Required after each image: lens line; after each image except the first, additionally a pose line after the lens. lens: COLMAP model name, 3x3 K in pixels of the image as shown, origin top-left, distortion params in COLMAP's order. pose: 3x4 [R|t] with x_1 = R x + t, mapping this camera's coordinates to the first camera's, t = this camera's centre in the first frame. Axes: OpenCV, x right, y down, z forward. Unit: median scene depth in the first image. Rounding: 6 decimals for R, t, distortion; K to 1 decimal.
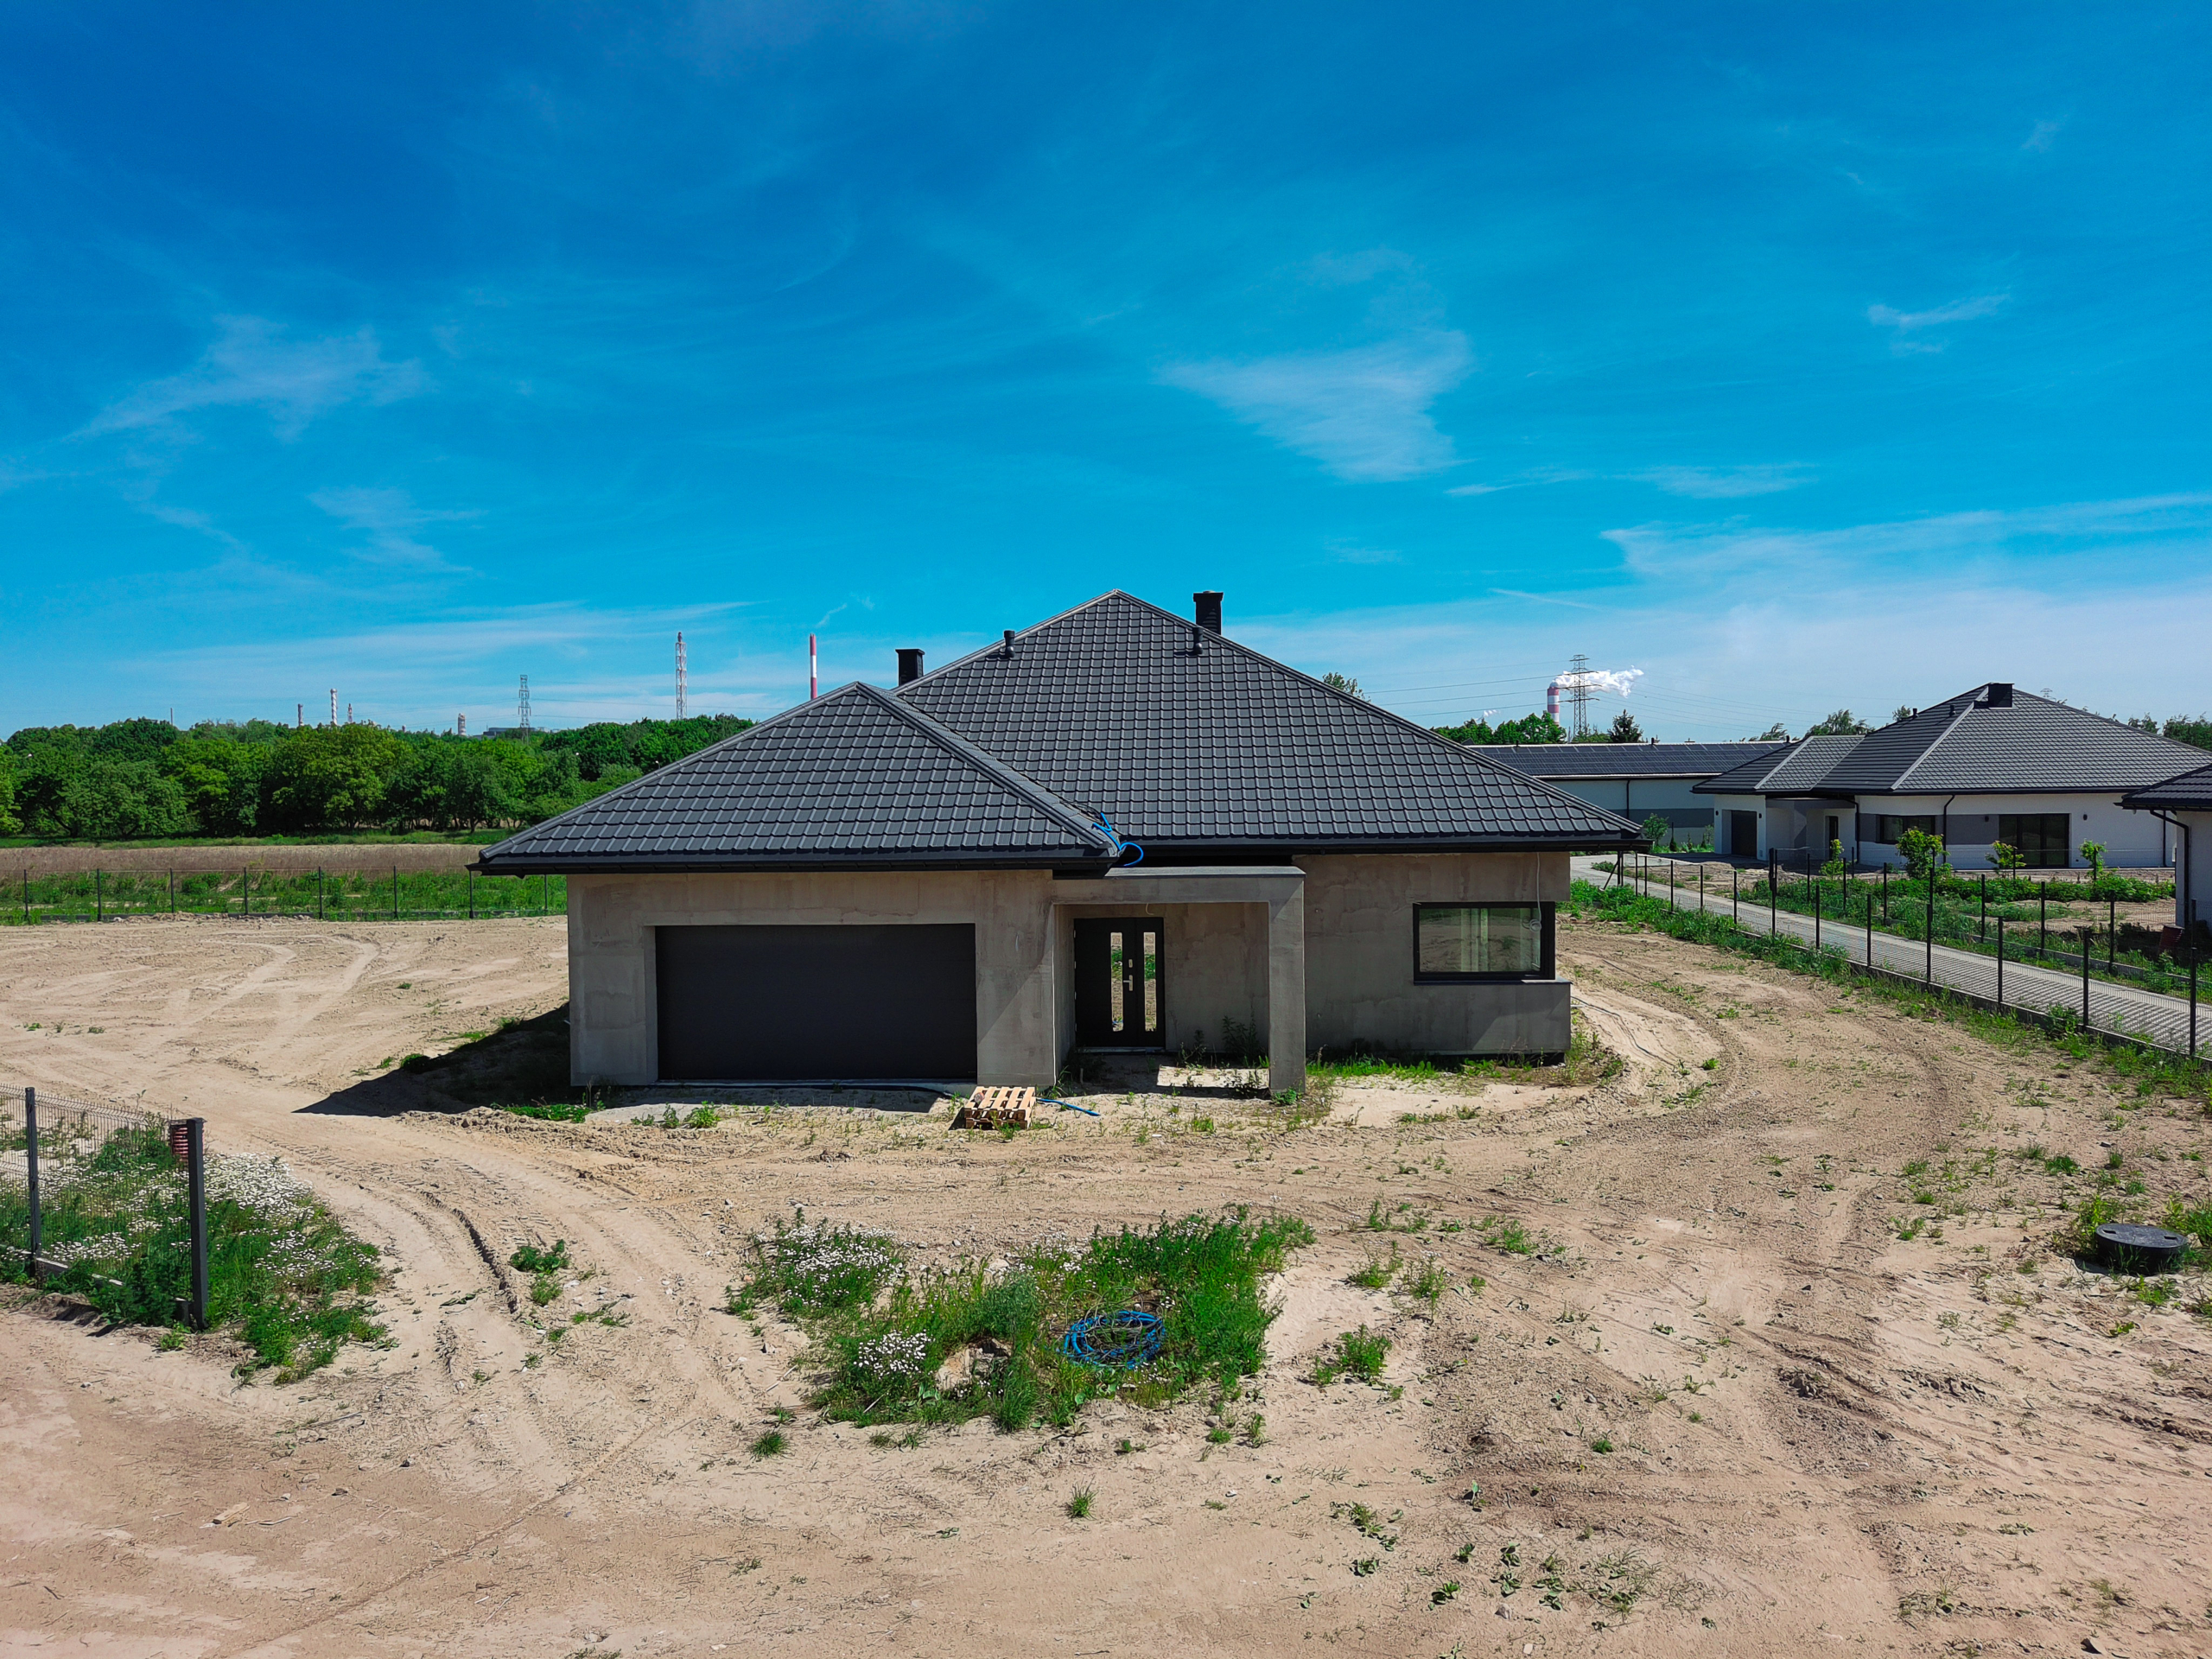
lens RADIAL K [[1583.2, 0, 1105.7], [0, 1583.2, 902.3], [0, 0, 1]] dist [0.101454, -0.106767]
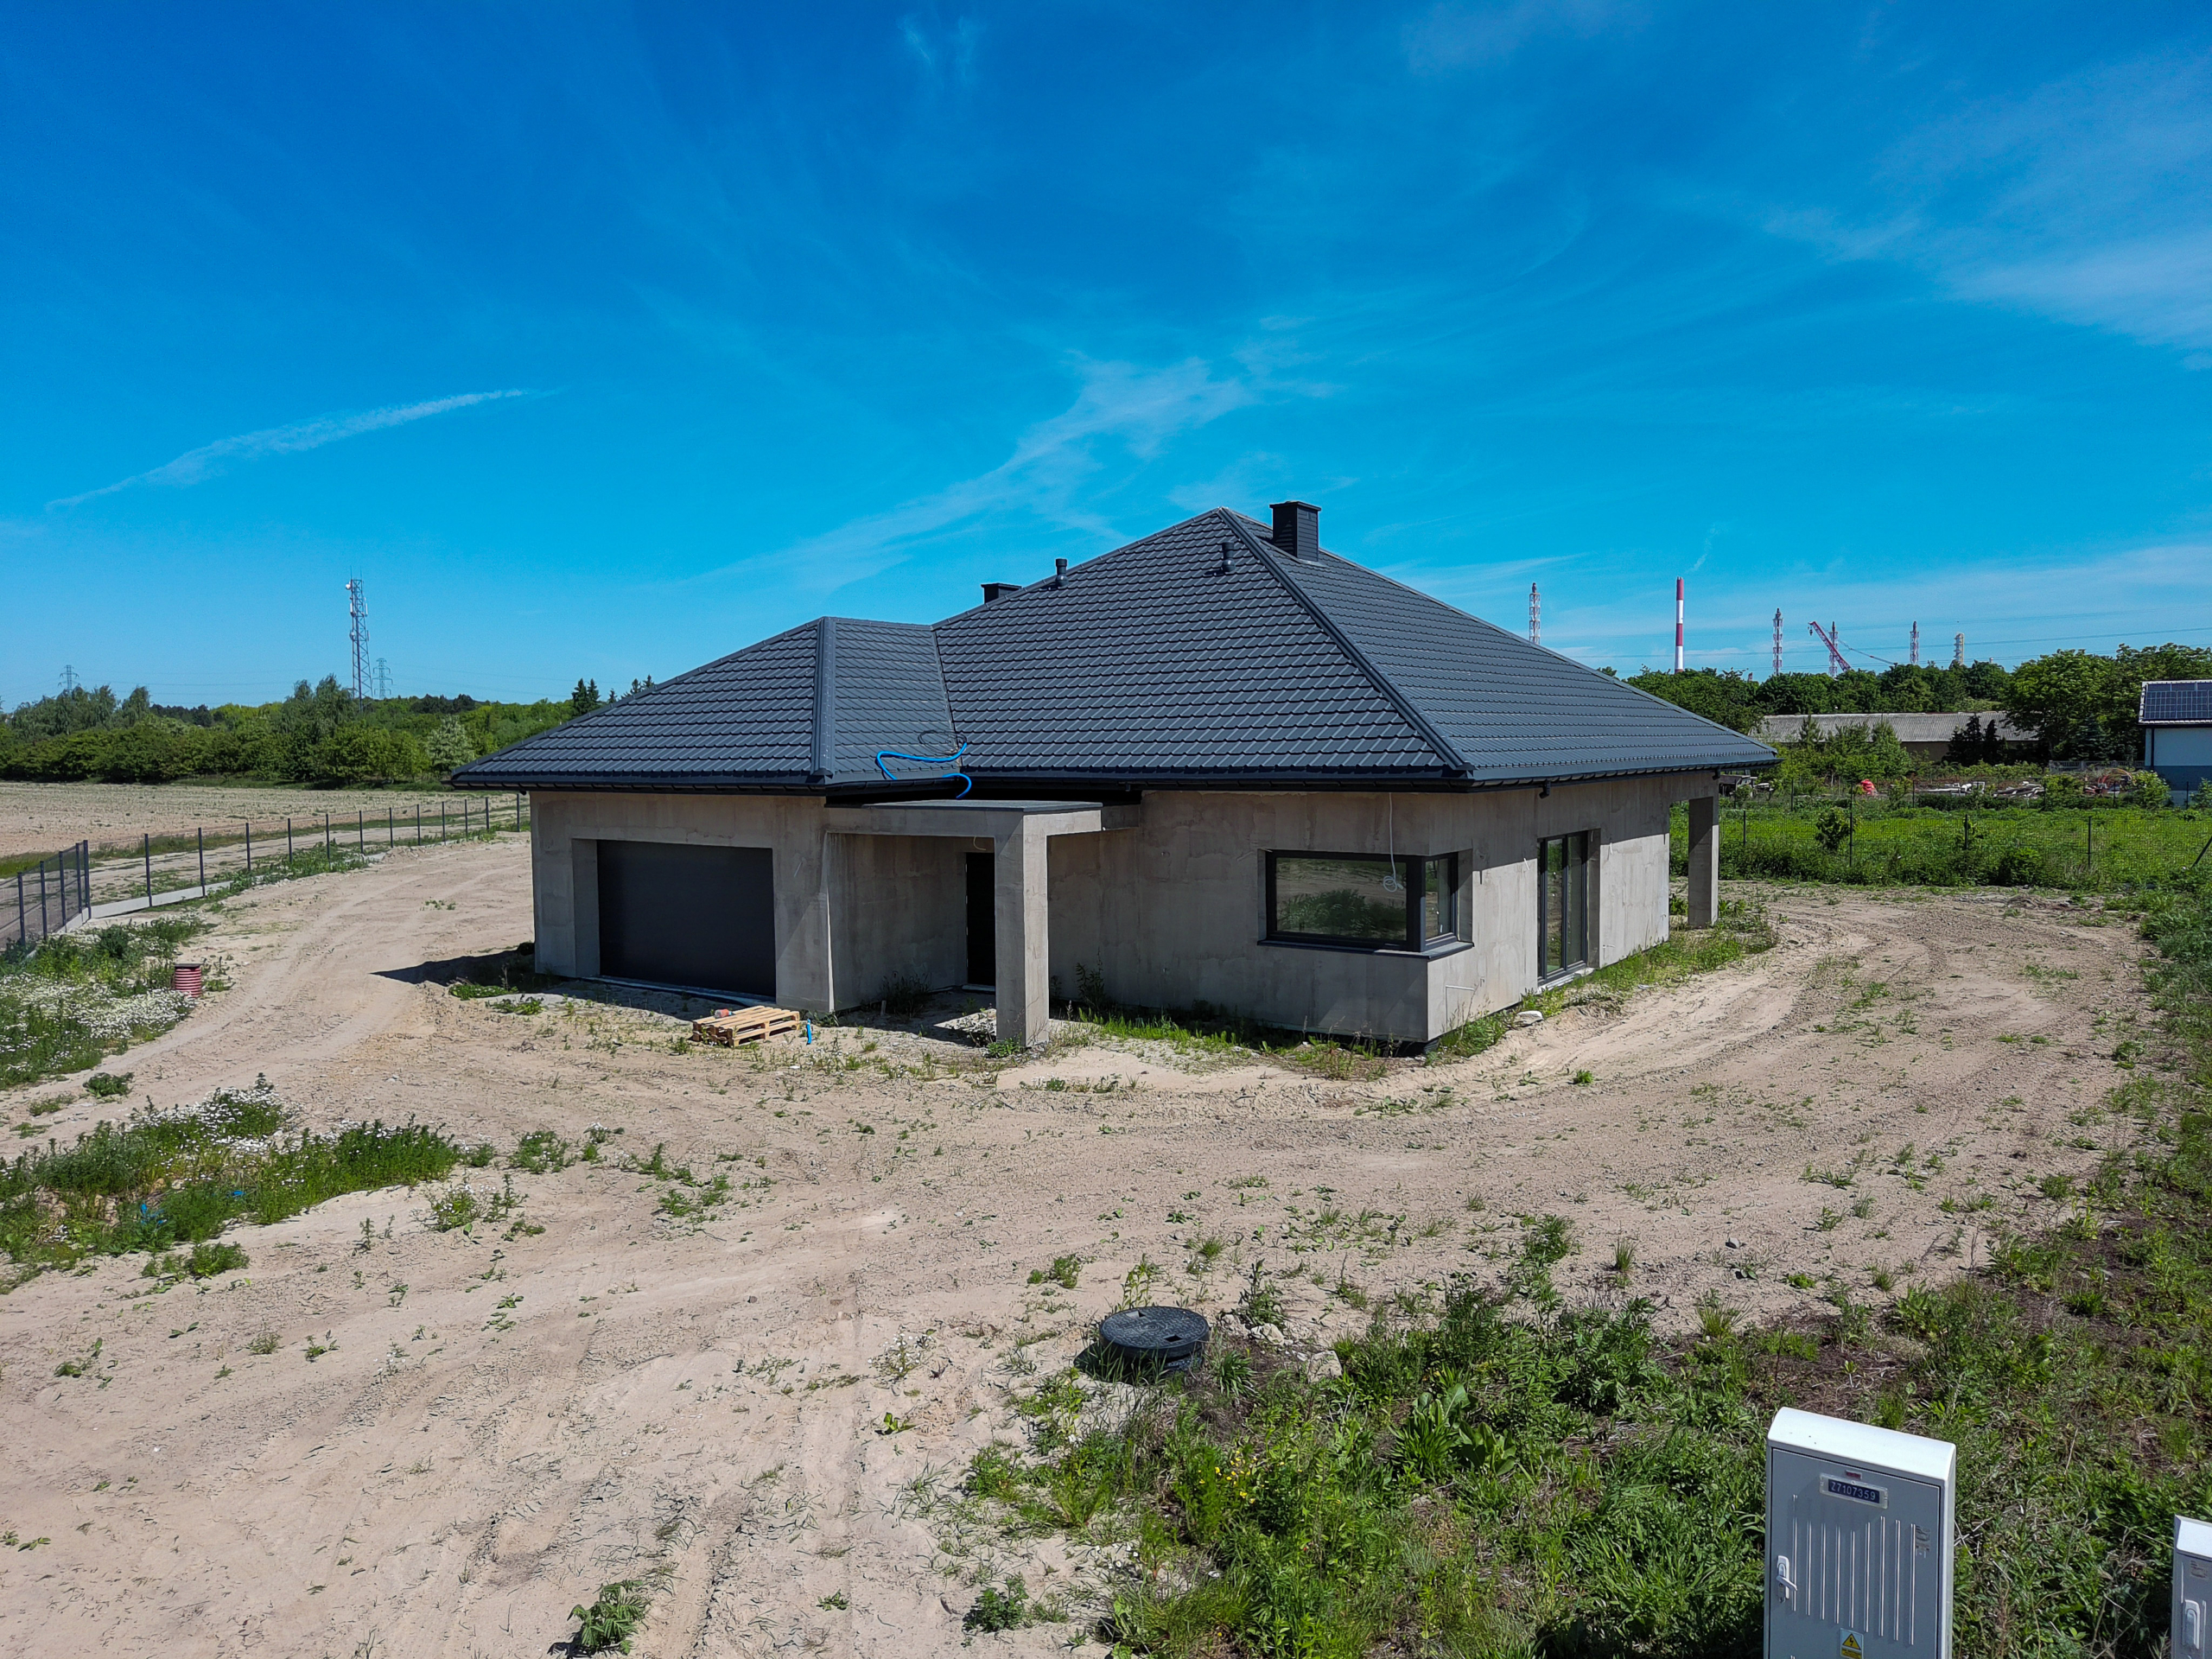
lens RADIAL K [[1527.1, 0, 1106.0], [0, 1527.1, 829.5], [0, 0, 1]] dist [-0.127342, 0.145369]
pose [[0.837668, 0.032813, -0.545193, 0.613268], [-0.042797, 0.999068, -0.005626, -0.002319], [0.544501, 0.028046, 0.838291, 0.278261]]
